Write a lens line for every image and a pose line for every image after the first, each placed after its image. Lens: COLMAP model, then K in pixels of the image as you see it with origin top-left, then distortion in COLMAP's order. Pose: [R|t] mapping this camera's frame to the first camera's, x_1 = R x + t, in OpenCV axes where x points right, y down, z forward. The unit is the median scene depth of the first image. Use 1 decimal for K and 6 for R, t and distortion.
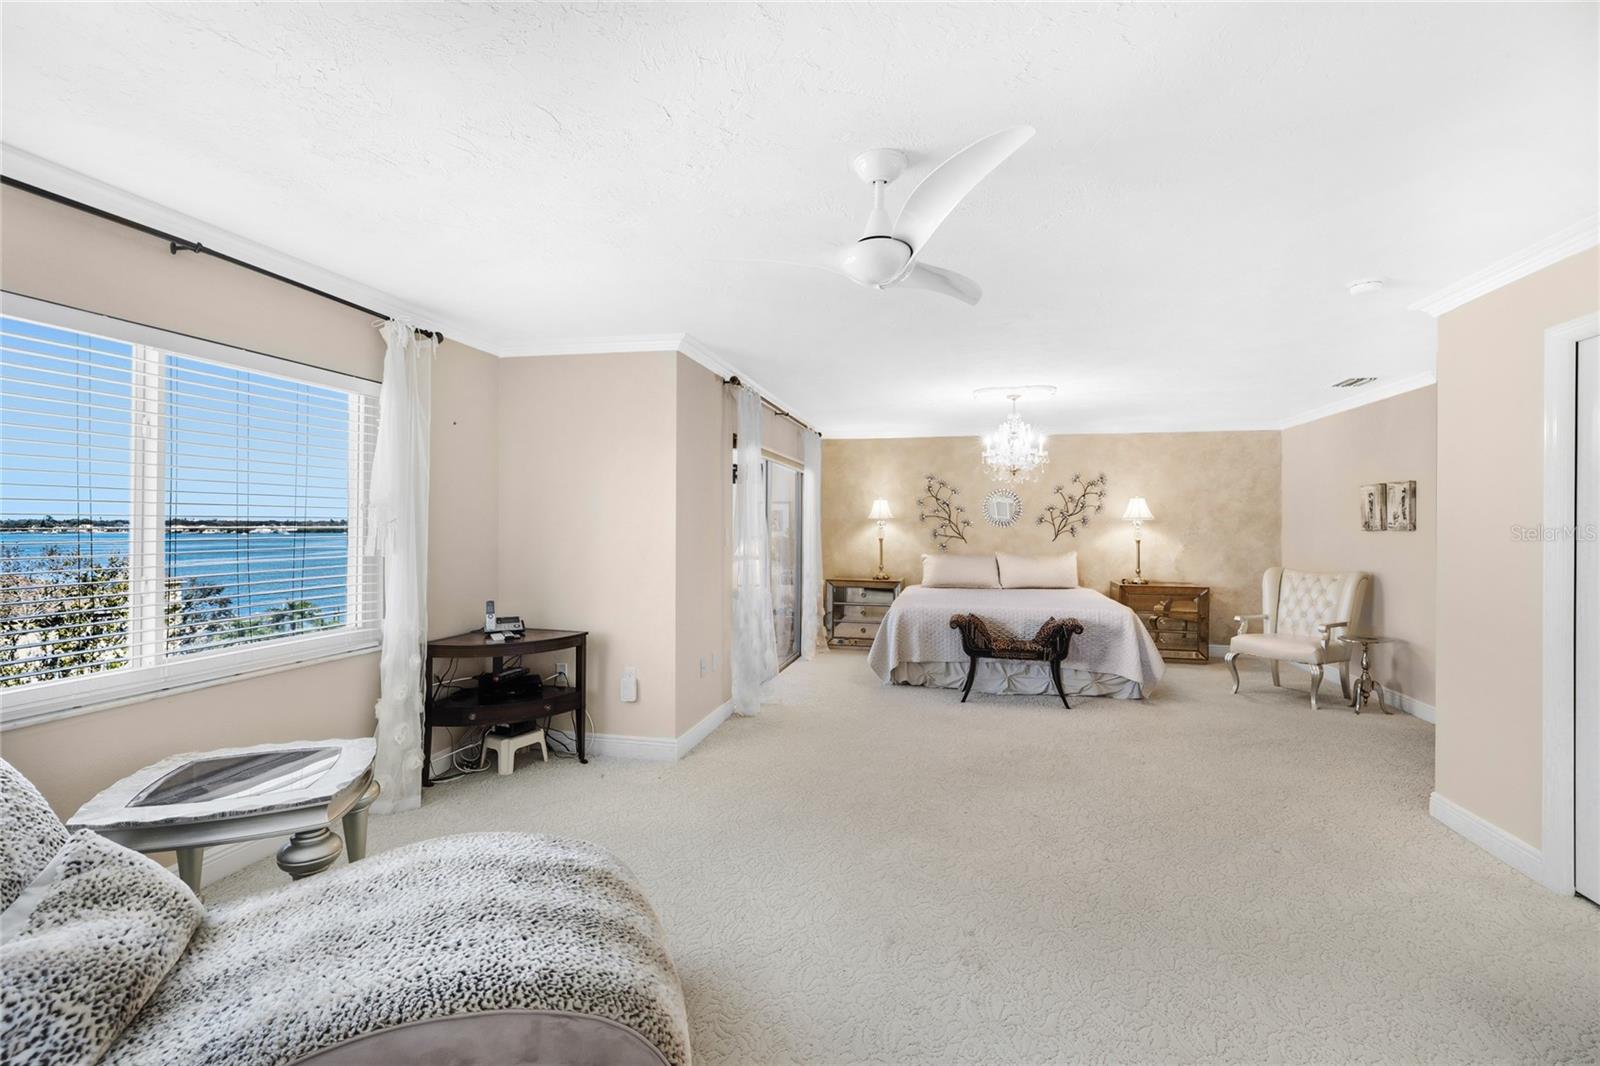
lens RADIAL K [[717.9, 0, 797.8], [0, 717.9, 529.7], [0, 0, 1]] dist [0.001629, 0.000048]
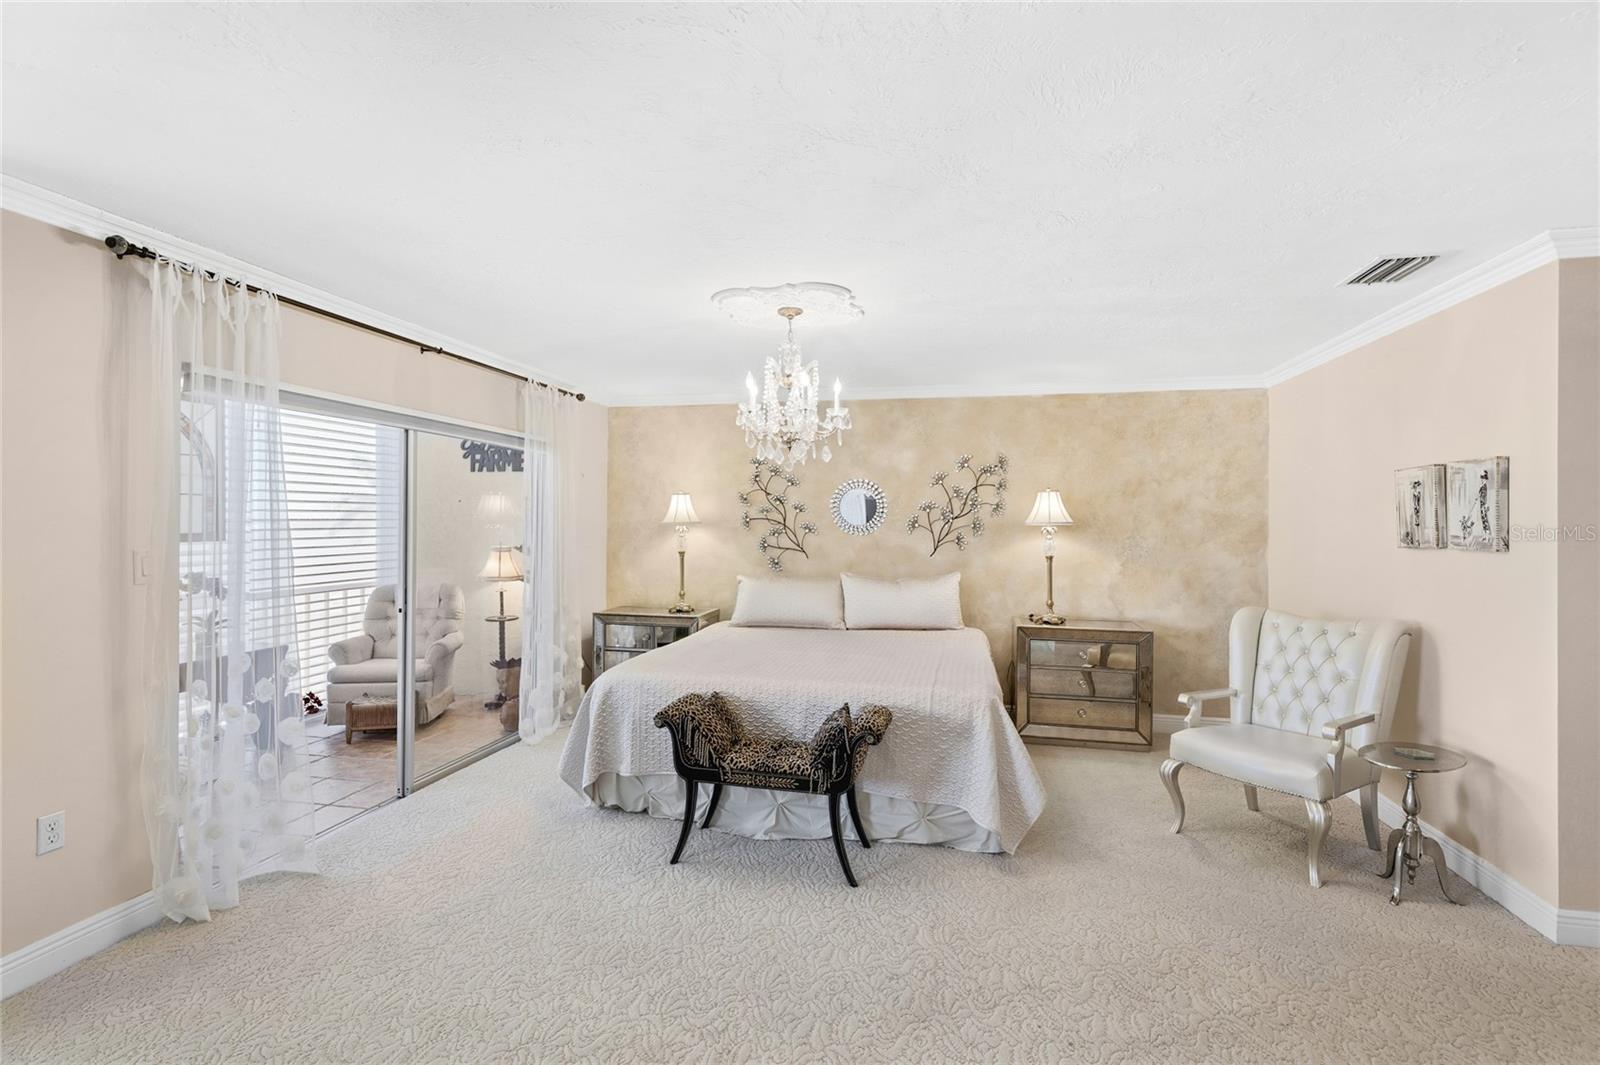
lens RADIAL K [[714.1, 0, 810.0], [0, 714.1, 527.7], [0, 0, 1]] dist [-0.000929, 0.000253]
pose [[0.999996, 0.000471, 0.002926, 0.309746], [-0.000475, 0.999999, 0.001175, -0.014589], [-0.002925, -0.001177, 0.999995, 0.427015]]
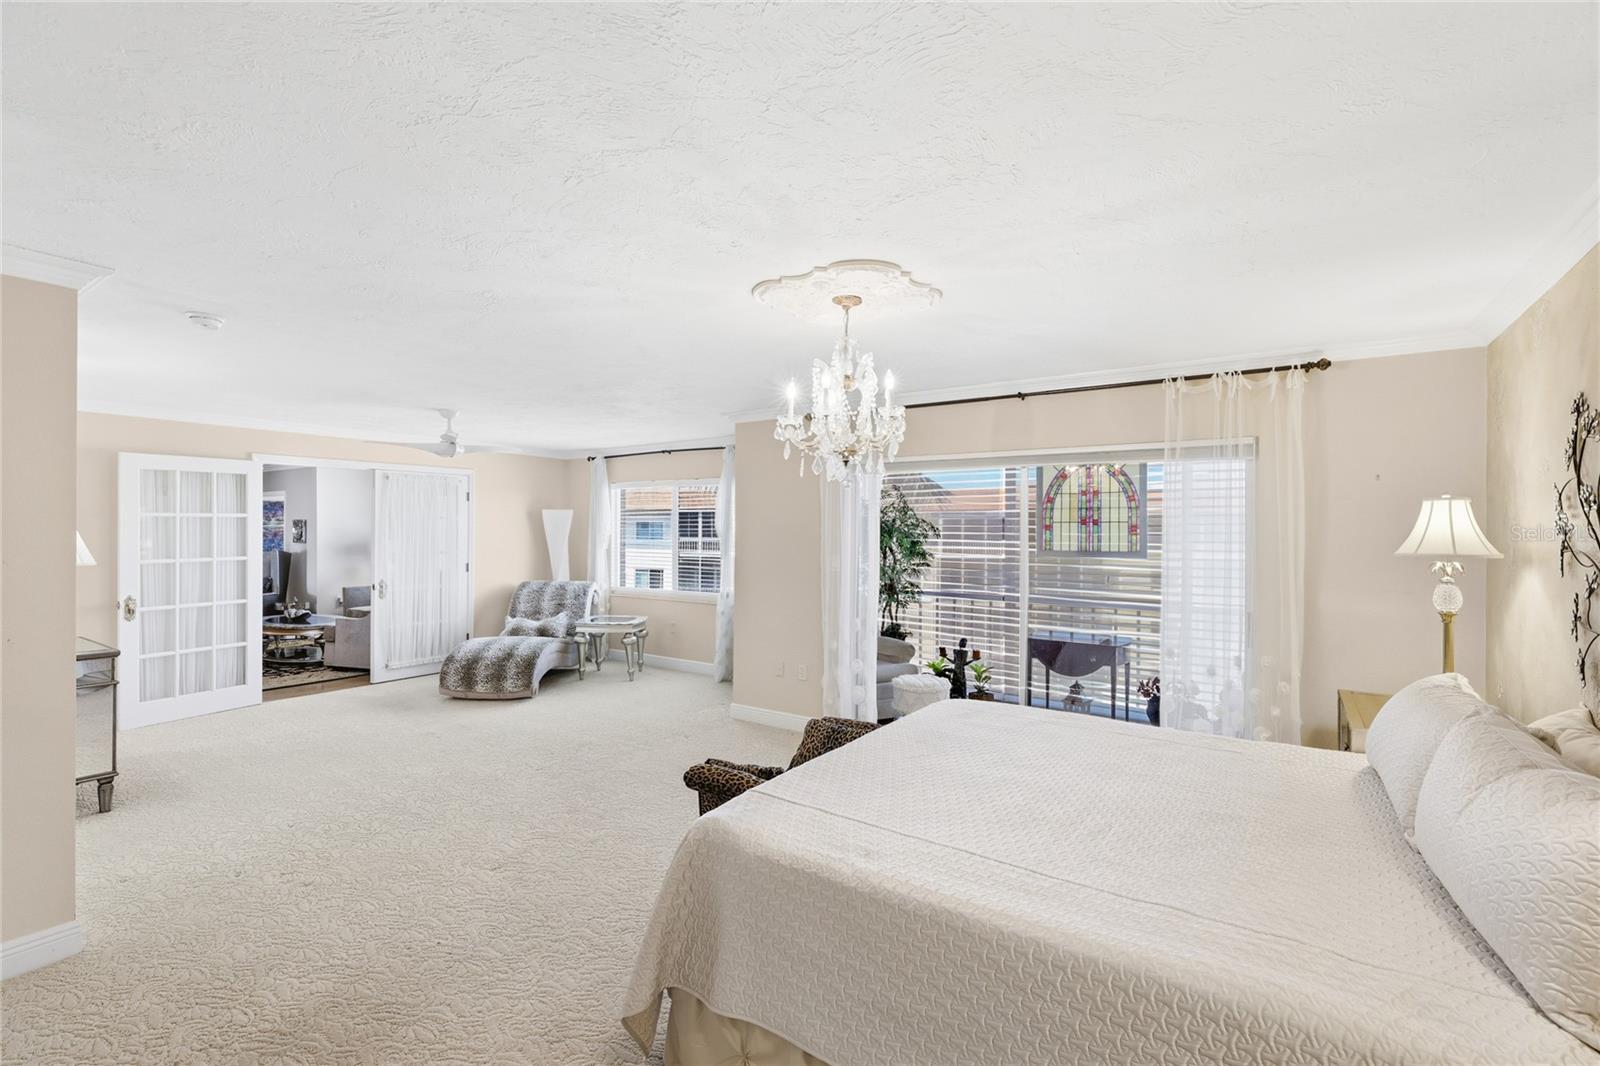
lens RADIAL K [[717.9, 0, 797.8], [0, 717.9, 529.7], [0, 0, 1]] dist [0.001629, 0.000048]
pose [[-0.365590, -0.010039, -0.930722, 0.759127], [-0.017026, 0.999847, -0.004097, -0.026229], [0.930620, 0.014348, -0.365705, 1.137177]]
